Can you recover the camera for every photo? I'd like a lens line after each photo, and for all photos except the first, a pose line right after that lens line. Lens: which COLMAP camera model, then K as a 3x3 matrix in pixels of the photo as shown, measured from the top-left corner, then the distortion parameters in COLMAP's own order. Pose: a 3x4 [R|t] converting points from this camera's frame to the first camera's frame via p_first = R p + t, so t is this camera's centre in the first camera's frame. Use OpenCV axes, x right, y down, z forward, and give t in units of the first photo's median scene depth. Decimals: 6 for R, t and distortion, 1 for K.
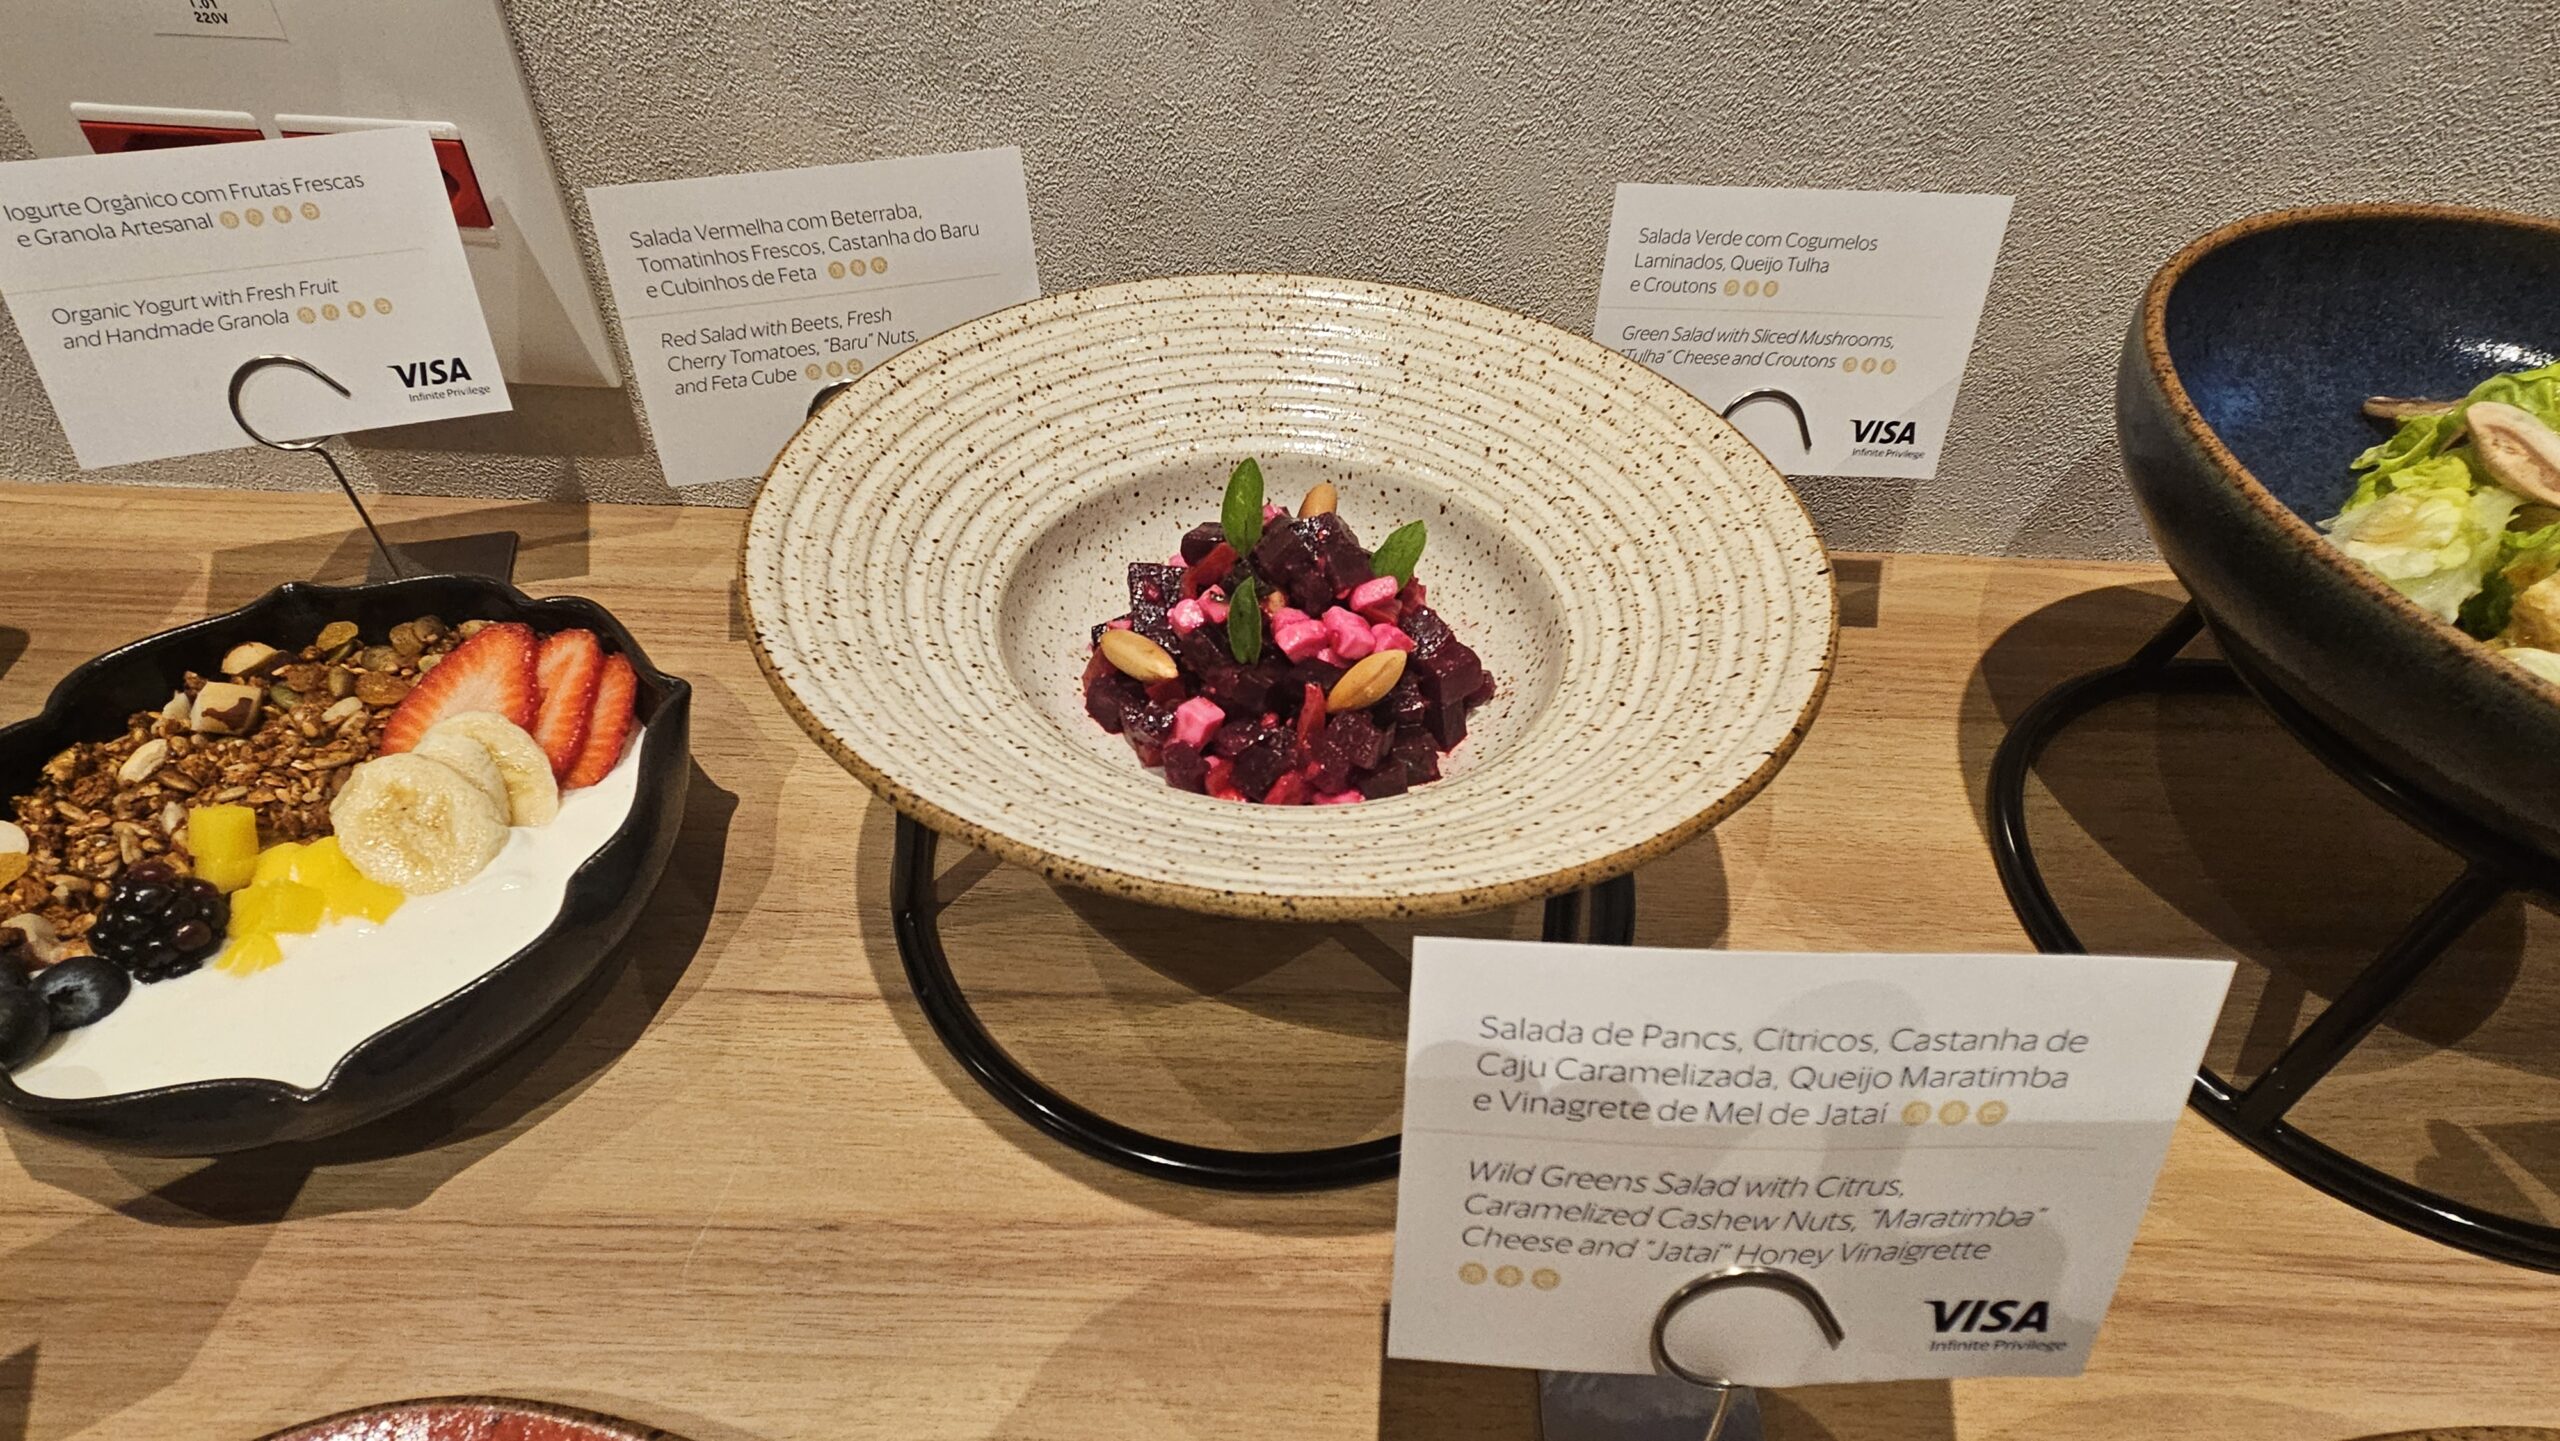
lens RADIAL K [[1333.7, 0, 1277.2], [0, 1333.7, 718.7], [0, 0, 1]] dist [0.001904, -0.000227]
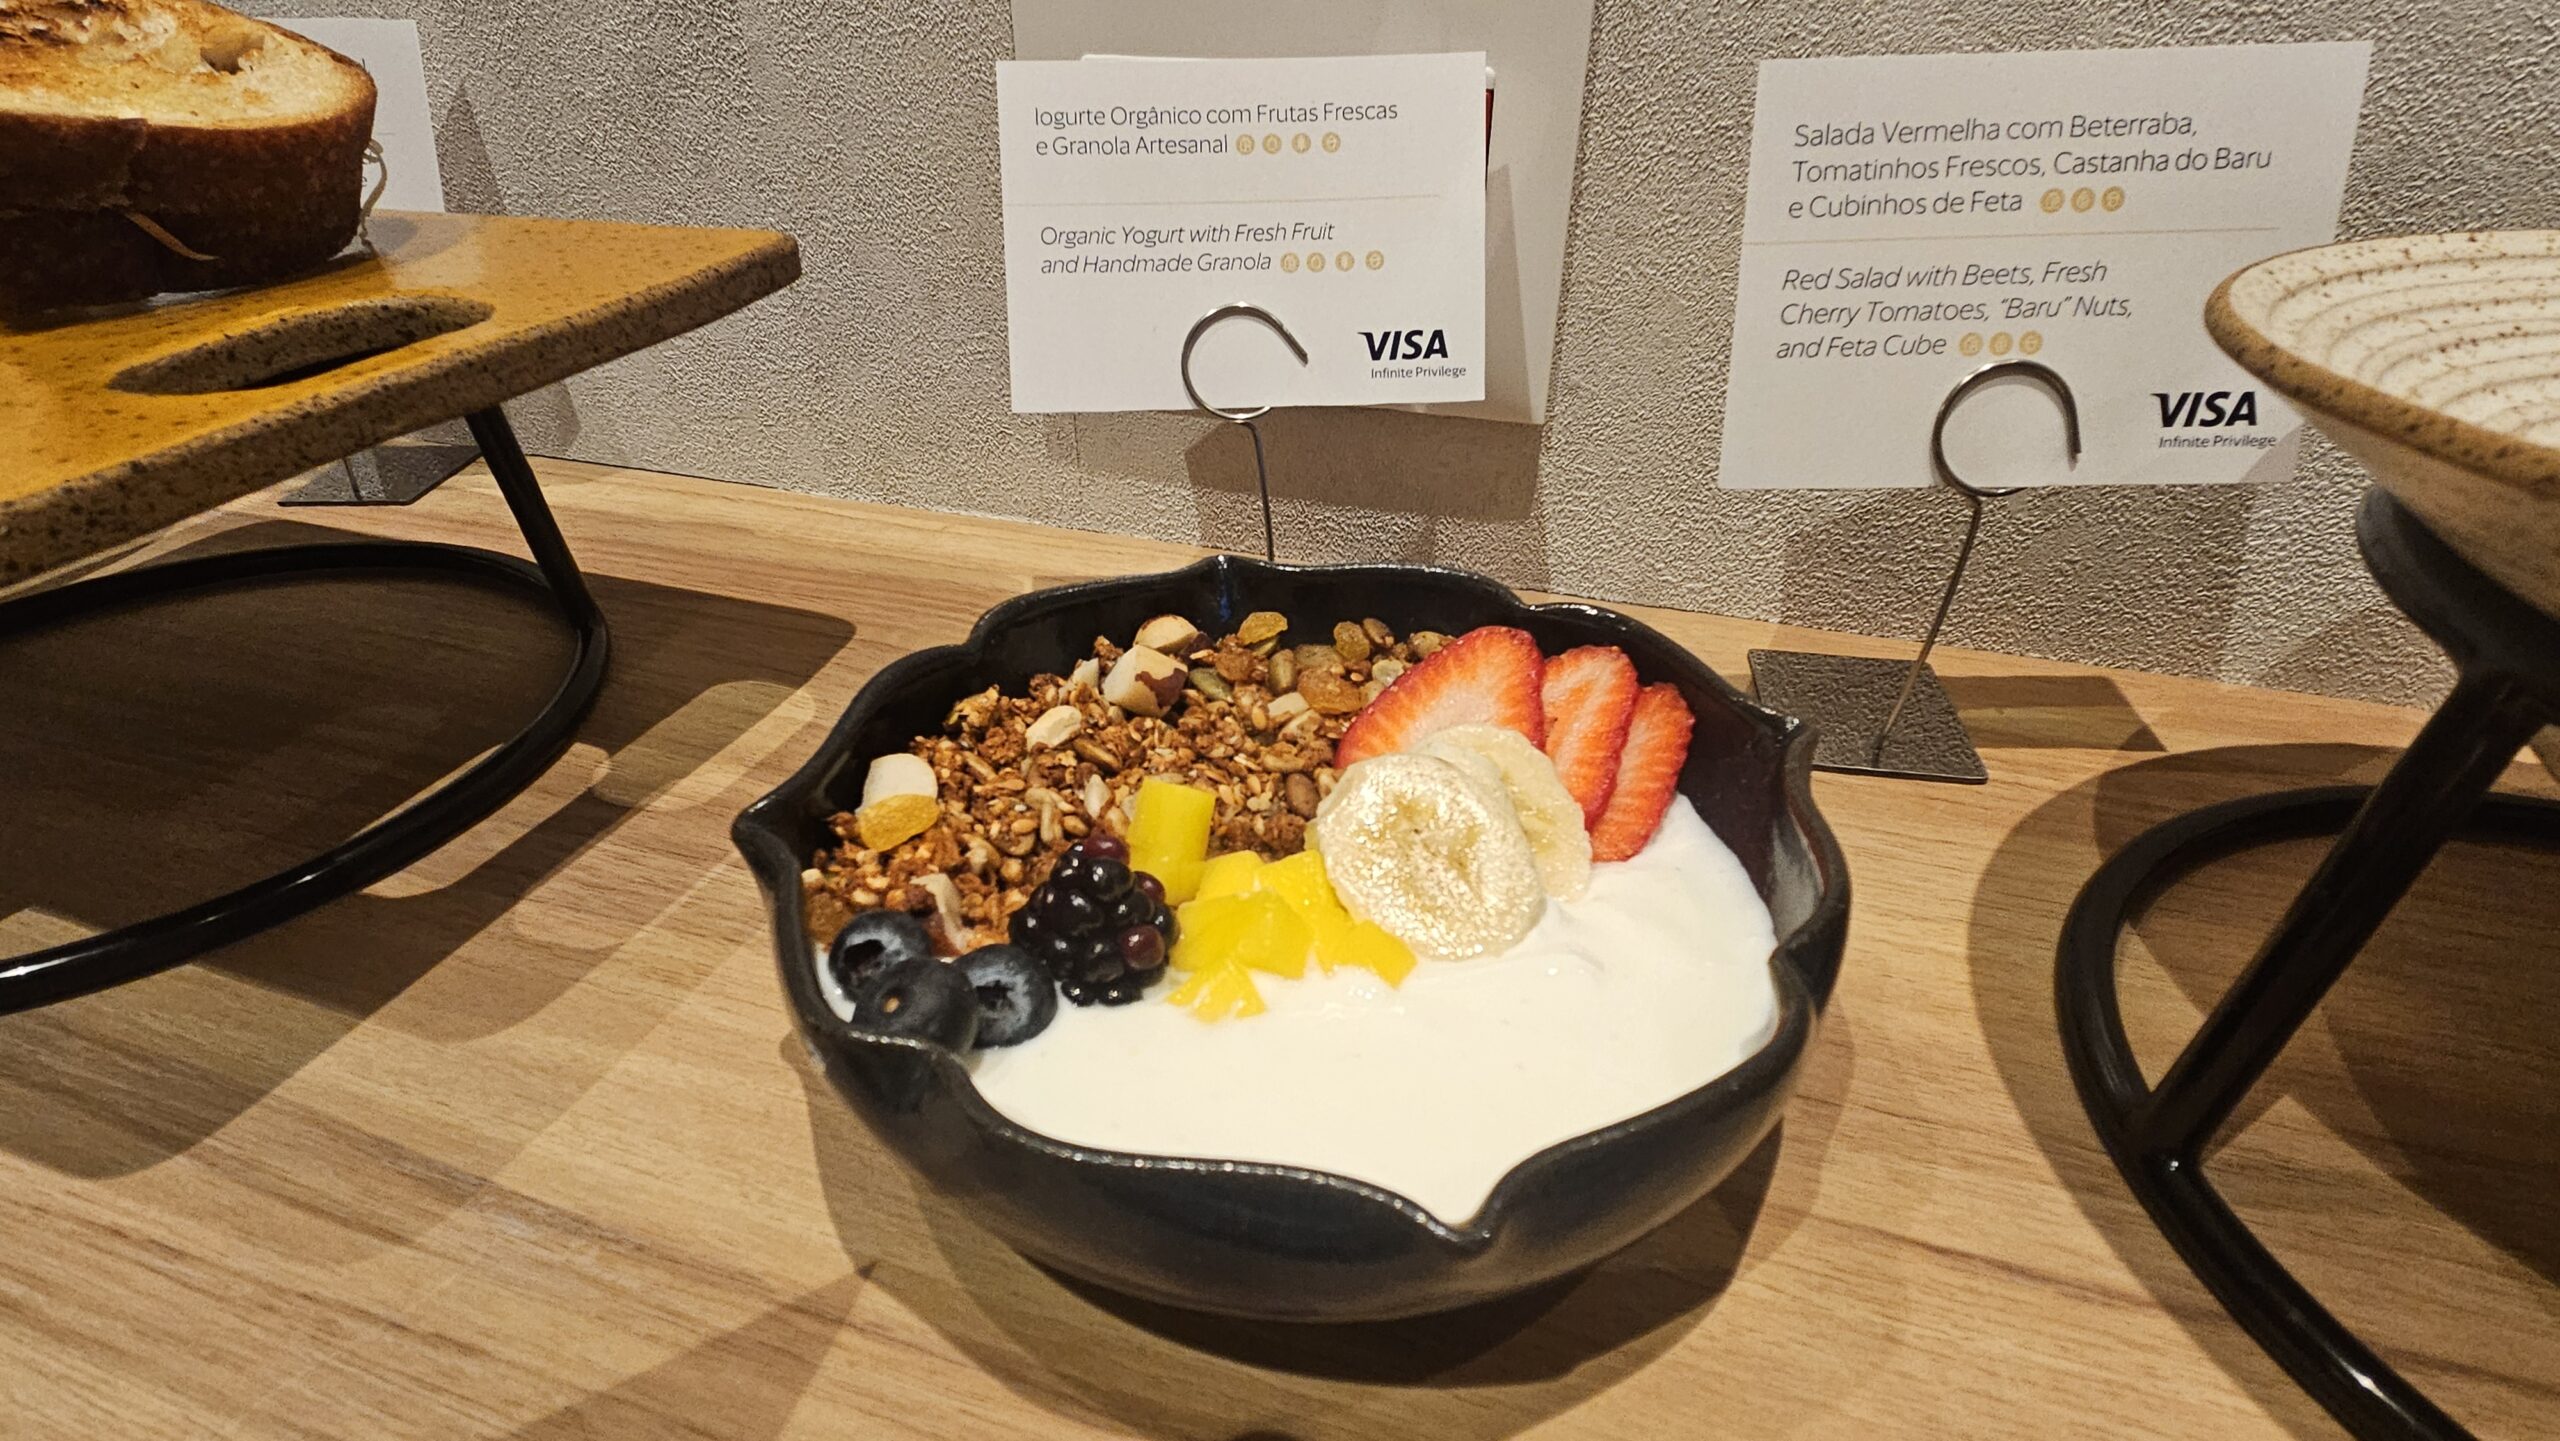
lens RADIAL K [[1333.7, 0, 1273.4], [0, 1333.7, 724.8], [0, 0, 1]] dist [0.001904, -0.000227]
pose [[0.948855, 0.125032, -0.289899, -0.489737], [-0.189689, 0.959796, -0.206906, 0.154263], [0.252374, 0.251315, 0.934424, 0.315245]]
